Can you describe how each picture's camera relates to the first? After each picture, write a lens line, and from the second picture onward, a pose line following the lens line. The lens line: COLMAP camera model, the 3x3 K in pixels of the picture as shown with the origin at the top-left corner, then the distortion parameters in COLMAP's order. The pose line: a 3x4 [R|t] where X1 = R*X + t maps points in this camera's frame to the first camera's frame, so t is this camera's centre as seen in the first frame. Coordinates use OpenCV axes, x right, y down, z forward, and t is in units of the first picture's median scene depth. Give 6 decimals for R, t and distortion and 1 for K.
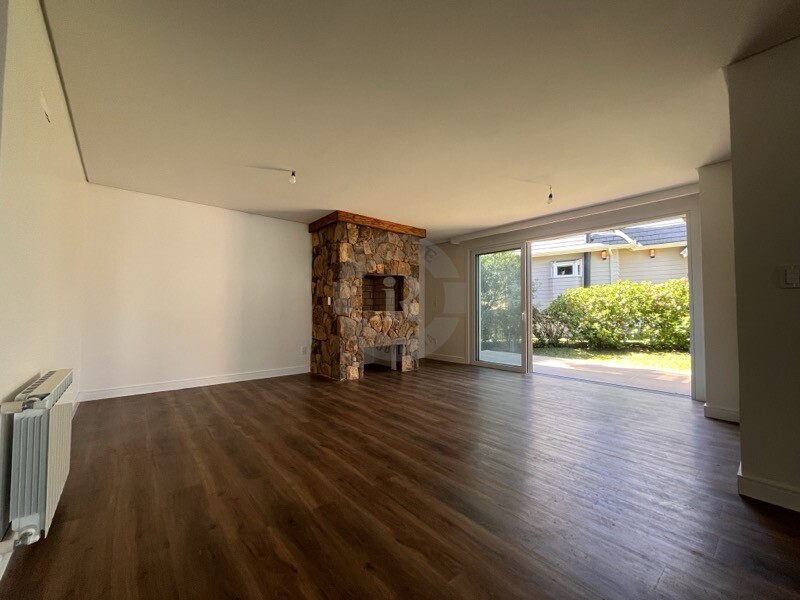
lens RADIAL K [[322.1, 0, 399.8], [0, 322.1, 299.1], [0, 0, 1]] dist [-0.000964, 0.000049]
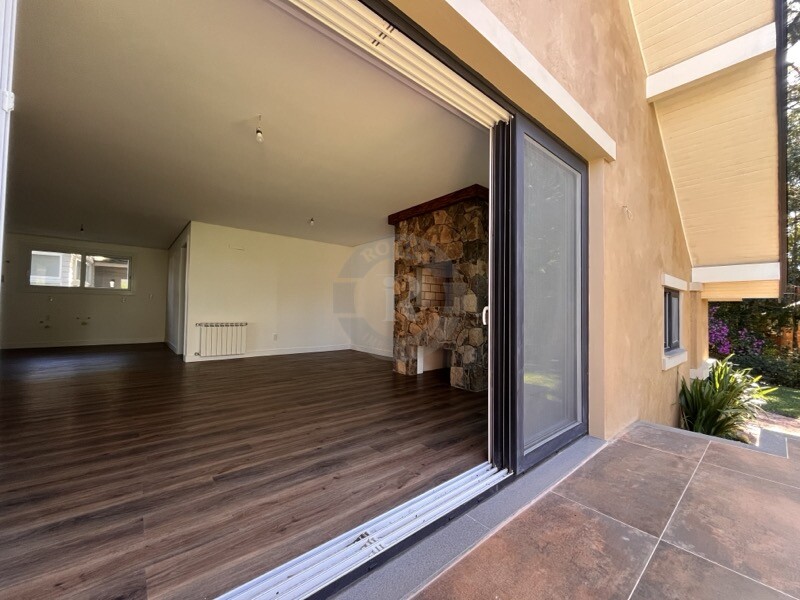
lens RADIAL K [[322.1, 0, 401.1], [0, 322.1, 300.5], [0, 0, 1]] dist [-0.000964, 0.000049]
pose [[-0.001756, -0.031366, -0.999506, 0.774197], [0.018199, 0.999341, -0.031393, 0.045325], [0.999833, -0.018245, -0.001184, 0.884345]]
